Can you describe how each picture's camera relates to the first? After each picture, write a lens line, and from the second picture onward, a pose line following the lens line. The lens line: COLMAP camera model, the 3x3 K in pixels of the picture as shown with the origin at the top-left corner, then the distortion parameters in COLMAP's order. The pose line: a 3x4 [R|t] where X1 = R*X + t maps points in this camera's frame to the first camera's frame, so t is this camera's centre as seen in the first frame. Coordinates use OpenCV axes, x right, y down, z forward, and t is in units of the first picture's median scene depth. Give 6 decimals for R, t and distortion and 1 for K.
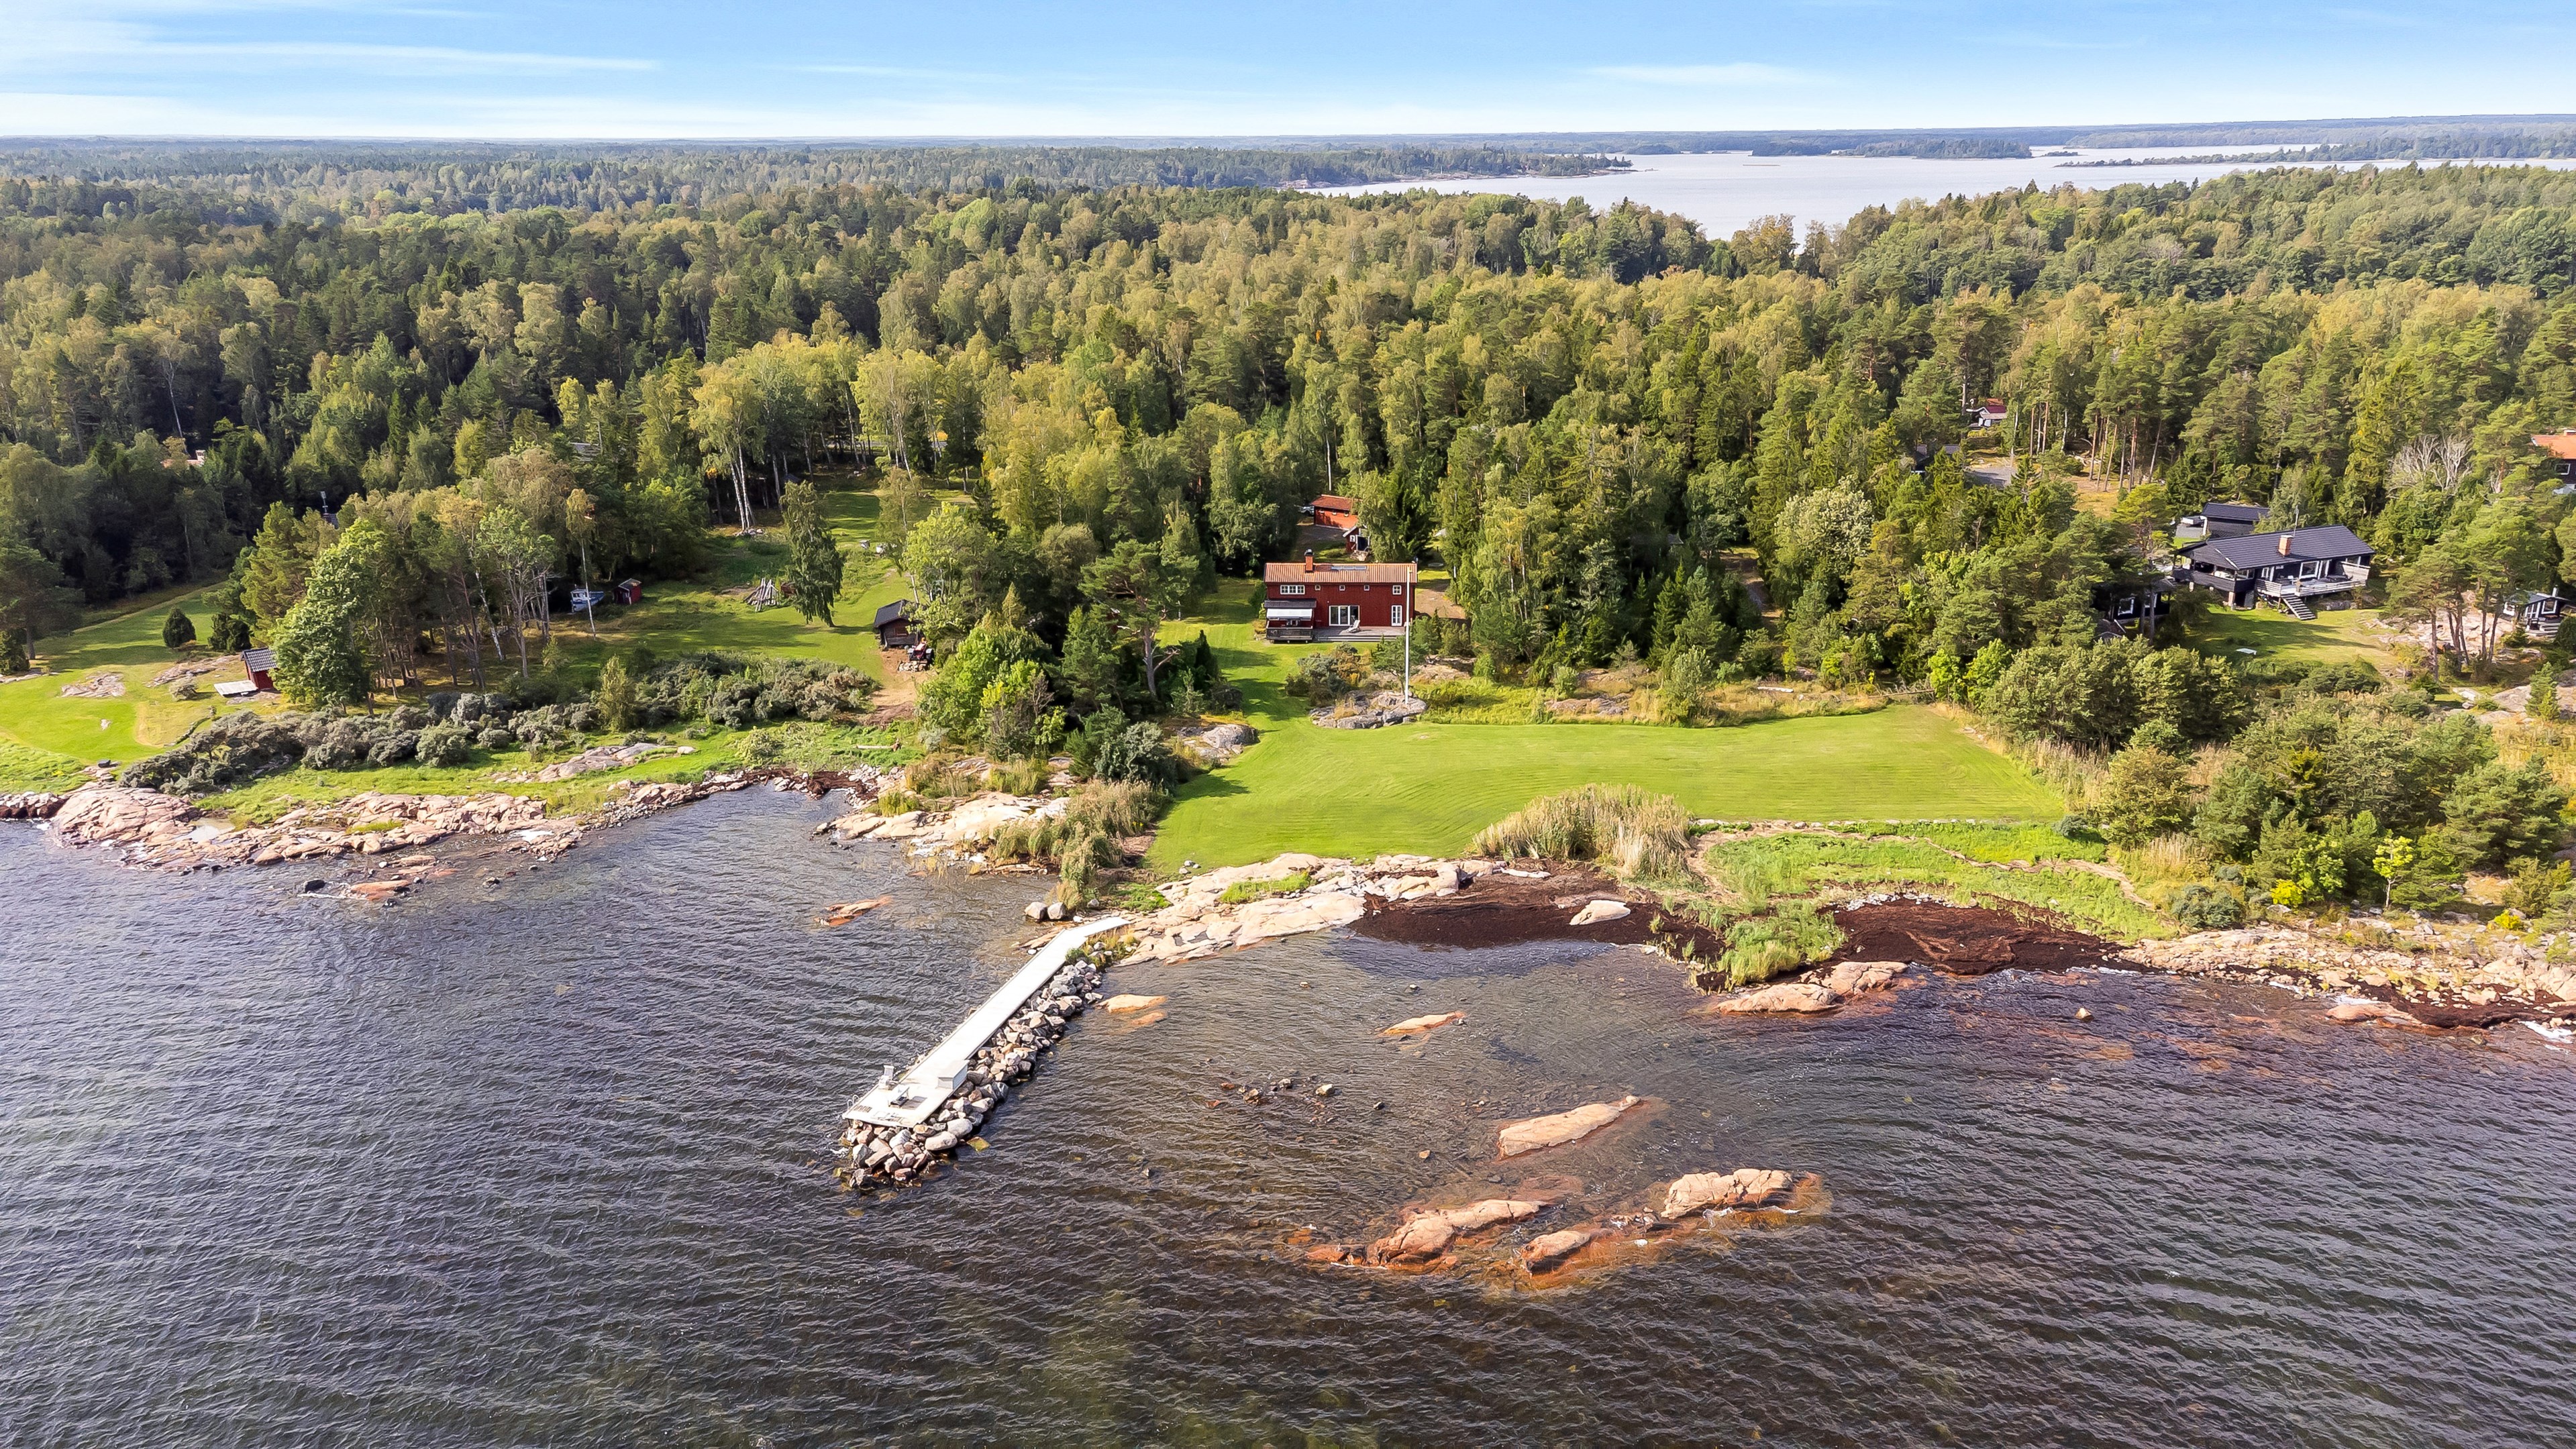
lens RADIAL K [[1971.4, 0, 1288.0], [0, 1971.4, 724.5], [0, 0, 1]] dist [0.000252, 0.089318]
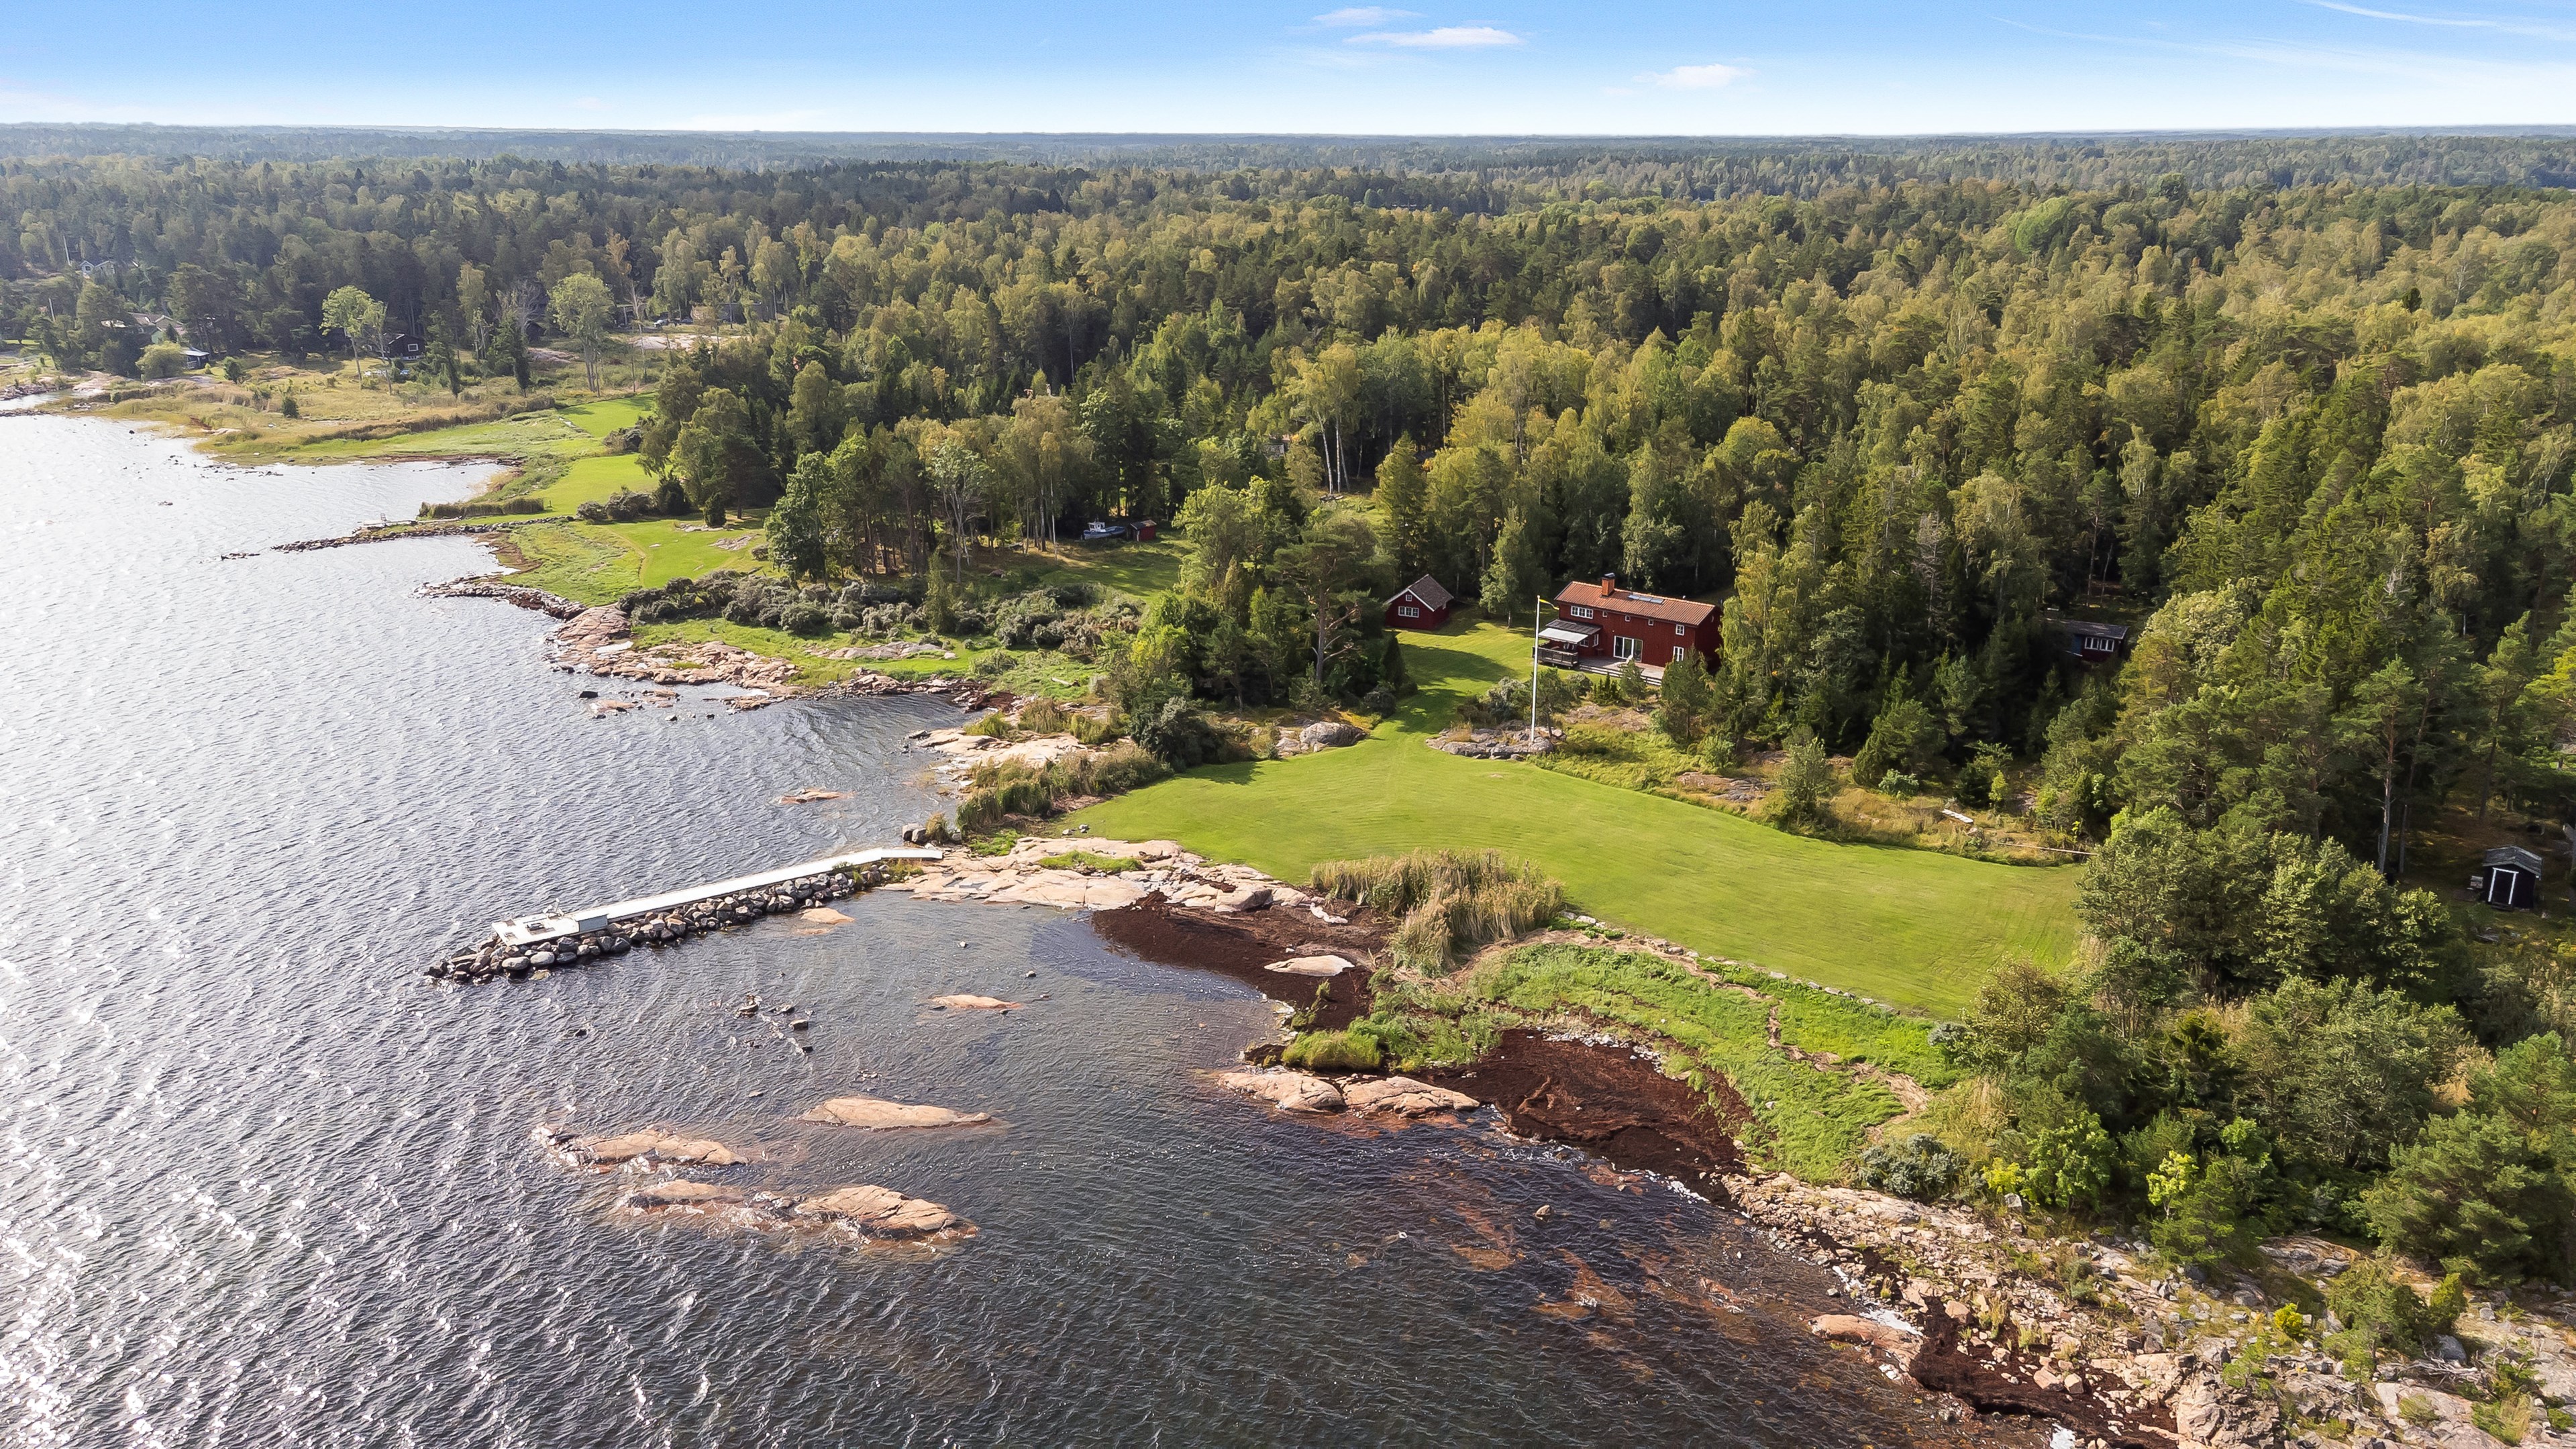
lens RADIAL K [[1971.4, 0, 1288.0], [0, 1971.4, 724.5], [0, 0, 1]] dist [0.000252, 0.089318]
pose [[0.780479, 0.189080, -0.595903, 0.537111], [-0.187260, 0.980109, 0.065726, -0.059515], [0.596478, 0.060291, 0.800362, 0.190227]]
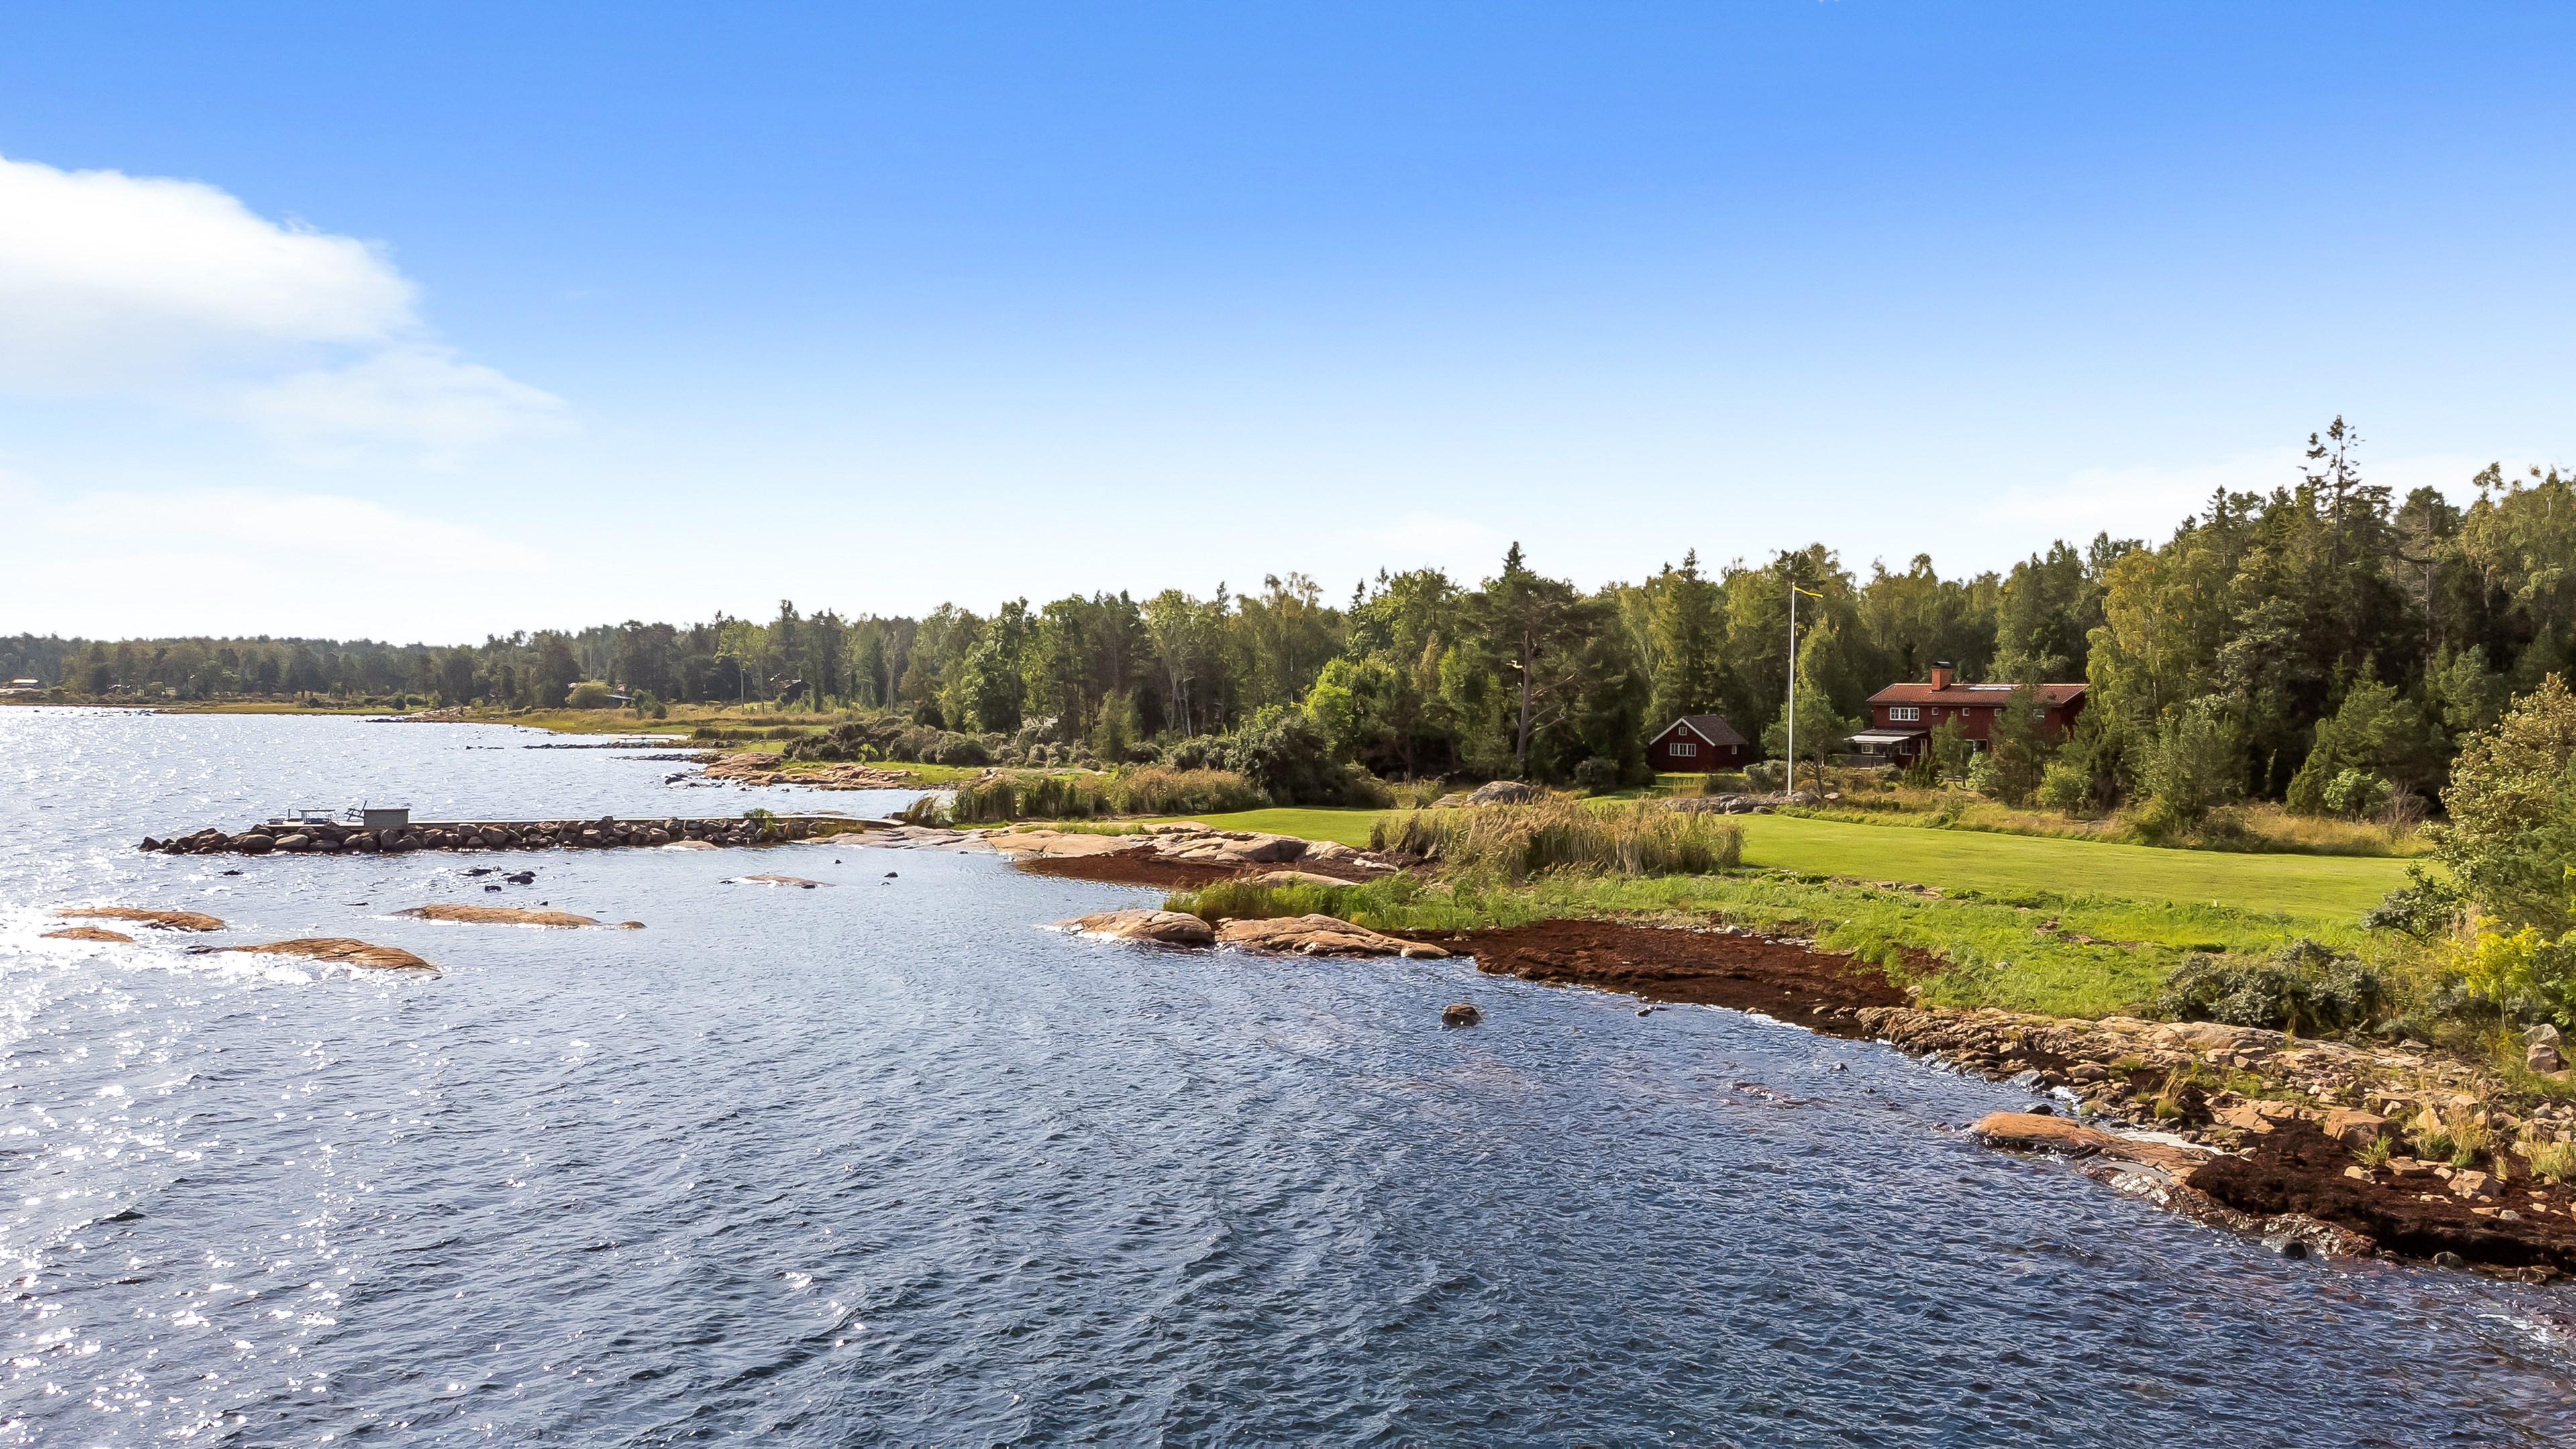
lens RADIAL K [[1971.4, 0, 1288.0], [0, 1971.4, 724.5], [0, 0, 1]] dist [0.000252, 0.089318]
pose [[0.602431, 0.034181, -0.797439, 0.489637], [-0.256227, 0.954486, -0.152655, 0.110907], [0.755927, 0.296290, 0.583770, 0.503464]]
